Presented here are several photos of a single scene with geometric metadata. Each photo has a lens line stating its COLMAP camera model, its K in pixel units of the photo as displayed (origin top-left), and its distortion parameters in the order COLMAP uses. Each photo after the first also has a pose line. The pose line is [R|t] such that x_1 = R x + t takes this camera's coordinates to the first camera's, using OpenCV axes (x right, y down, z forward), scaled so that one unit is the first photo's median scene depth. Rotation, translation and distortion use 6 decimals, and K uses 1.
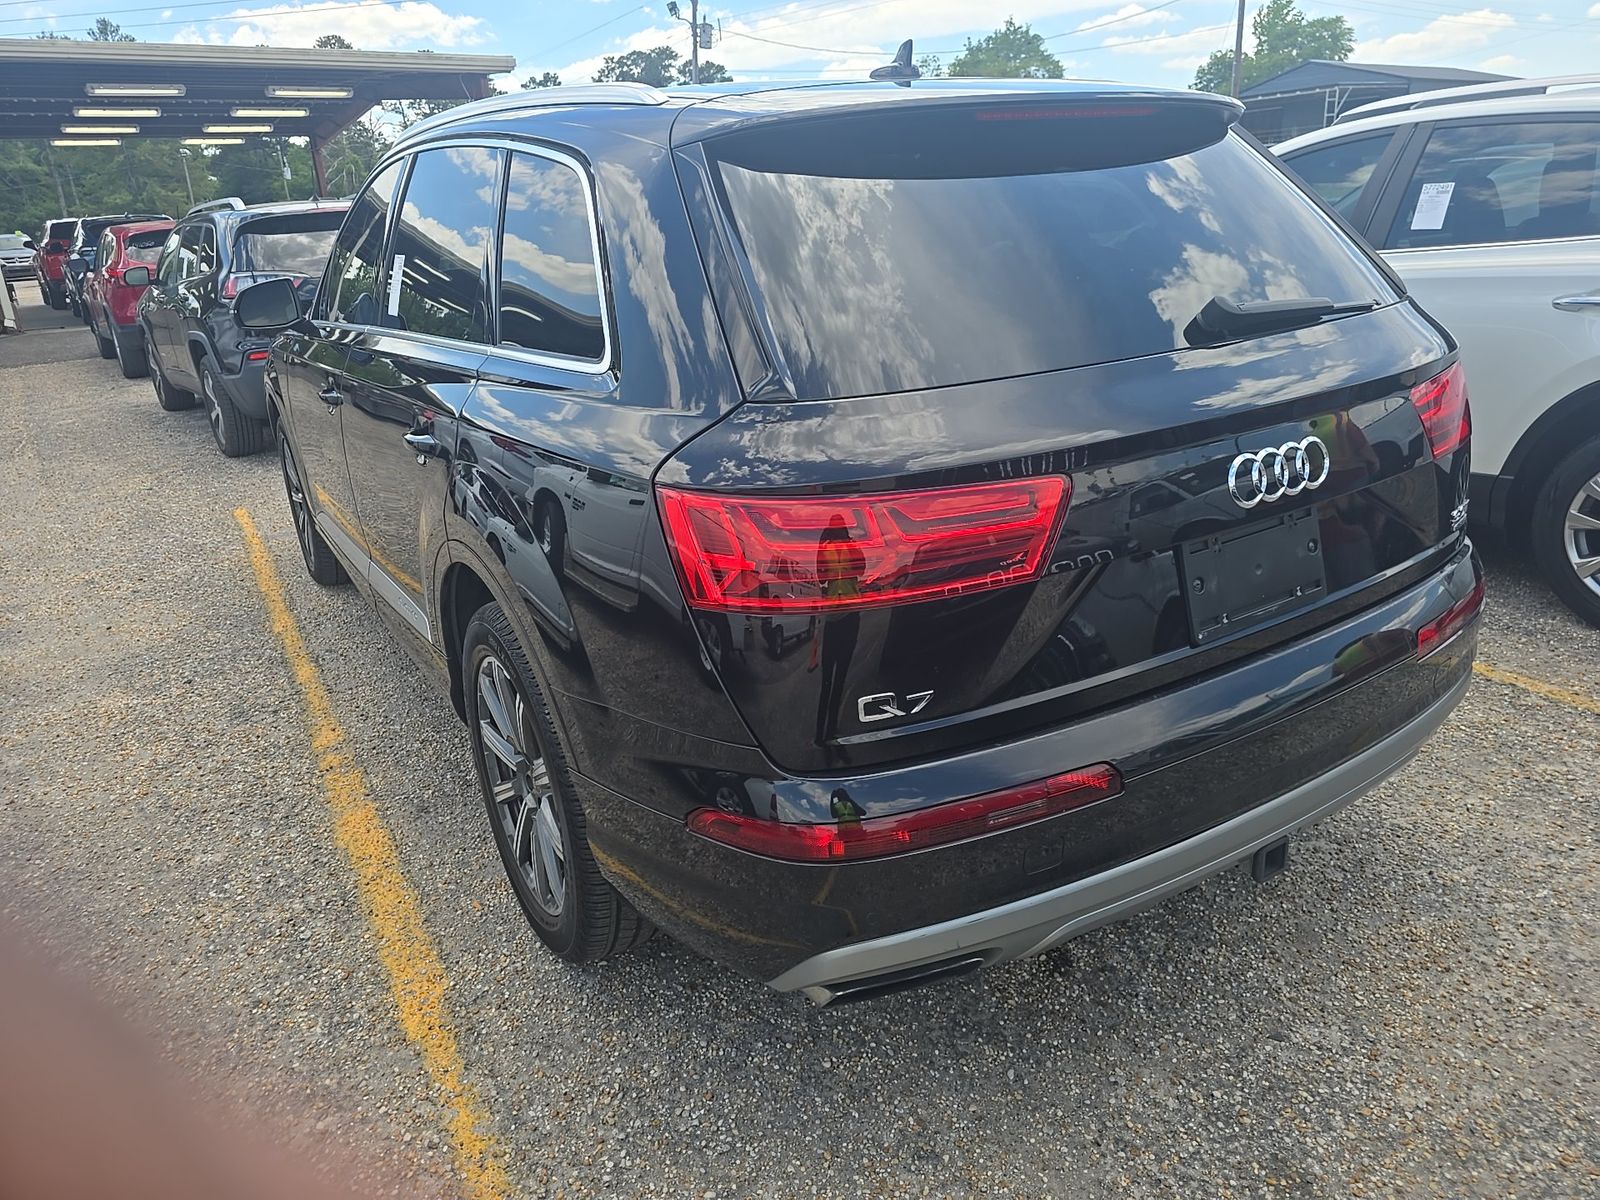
lens RADIAL K [[1113.0, 0, 800.0], [0, 1113.0, 600.0], [0, 0, 1]] dist [0.030155, -0.024993]
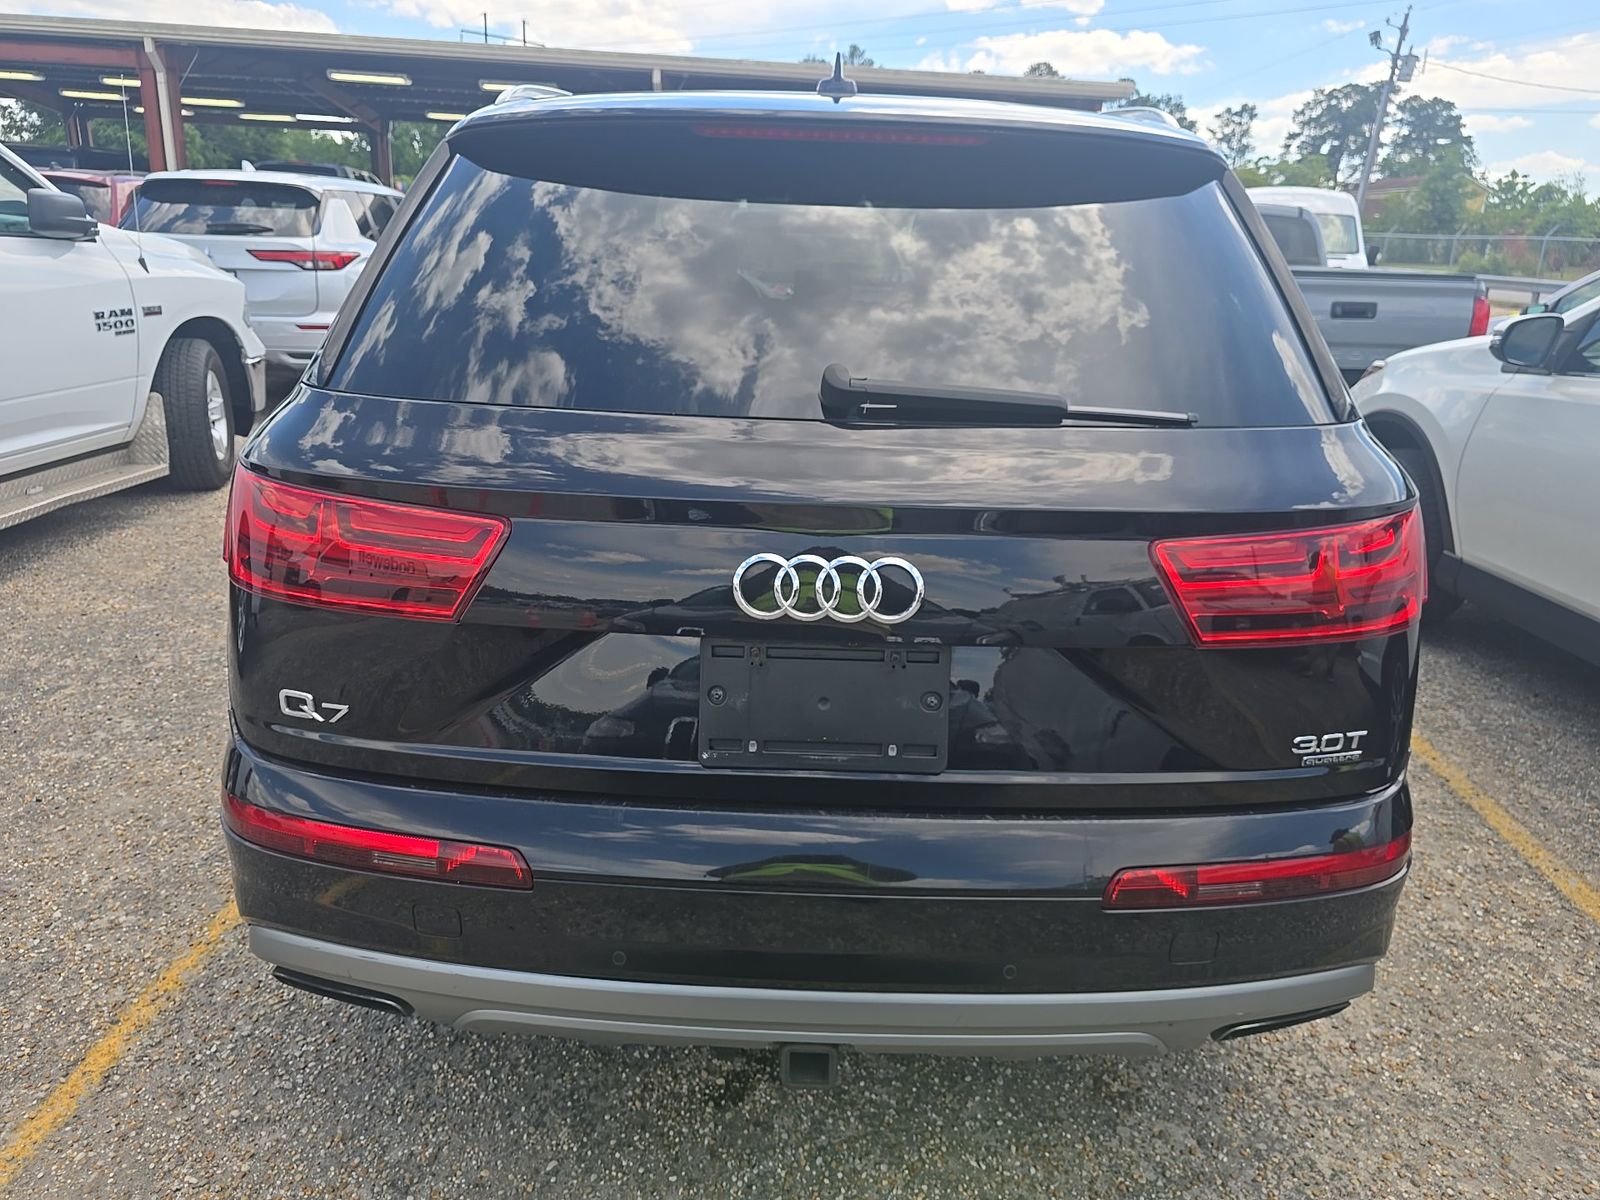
lens RADIAL K [[1113.0, 0, 800.0], [0, 1113.0, 600.0], [0, 0, 1]] dist [0.030155, -0.024993]
pose [[0.835518, 0.255708, -0.486337, 0.041673], [-0.265803, 0.962753, 0.049554, -0.007344], [0.480894, 0.087867, 0.872365, 0.015604]]
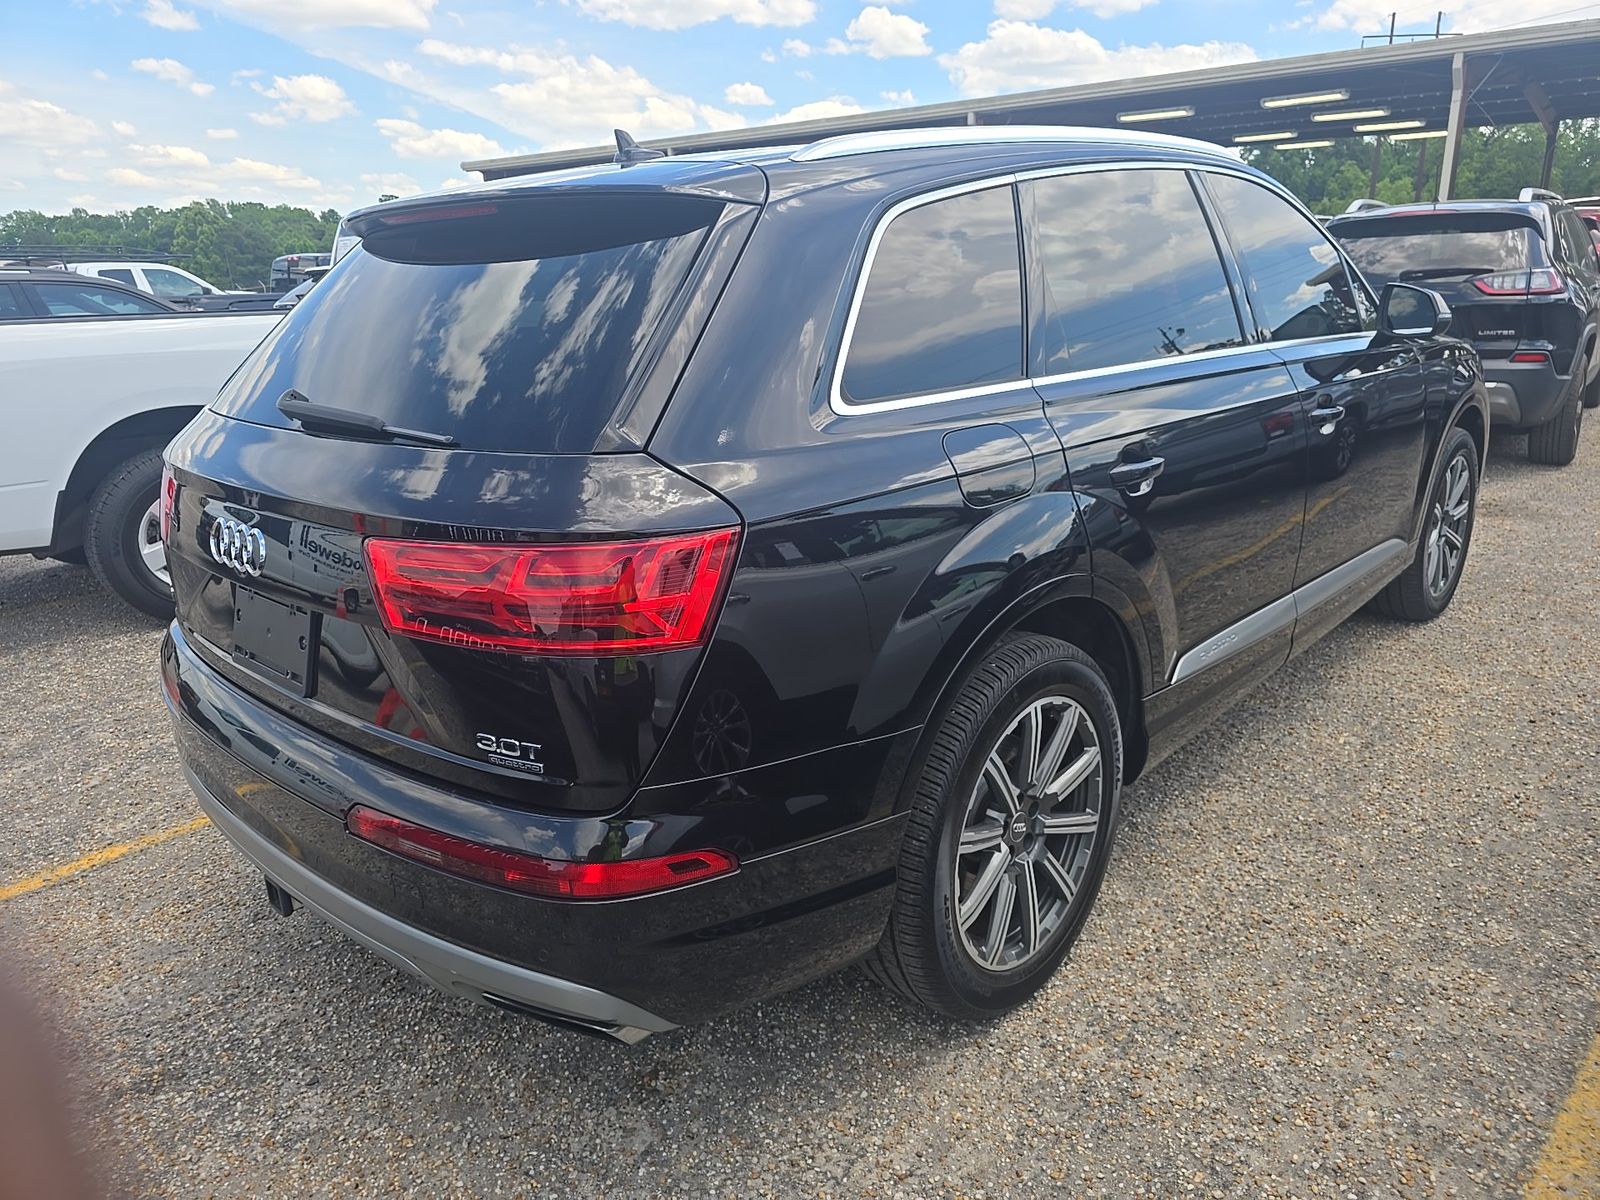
lens RADIAL K [[1113.0, 0, 800.0], [0, 1113.0, 600.0], [0, 0, 1]] dist [0.030155, -0.024993]
pose [[0.242658, 0.334715, -0.910540, 0.083805], [-0.308149, 0.916577, 0.254813, -0.027198], [0.919870, 0.218749, 0.325558, 0.060196]]
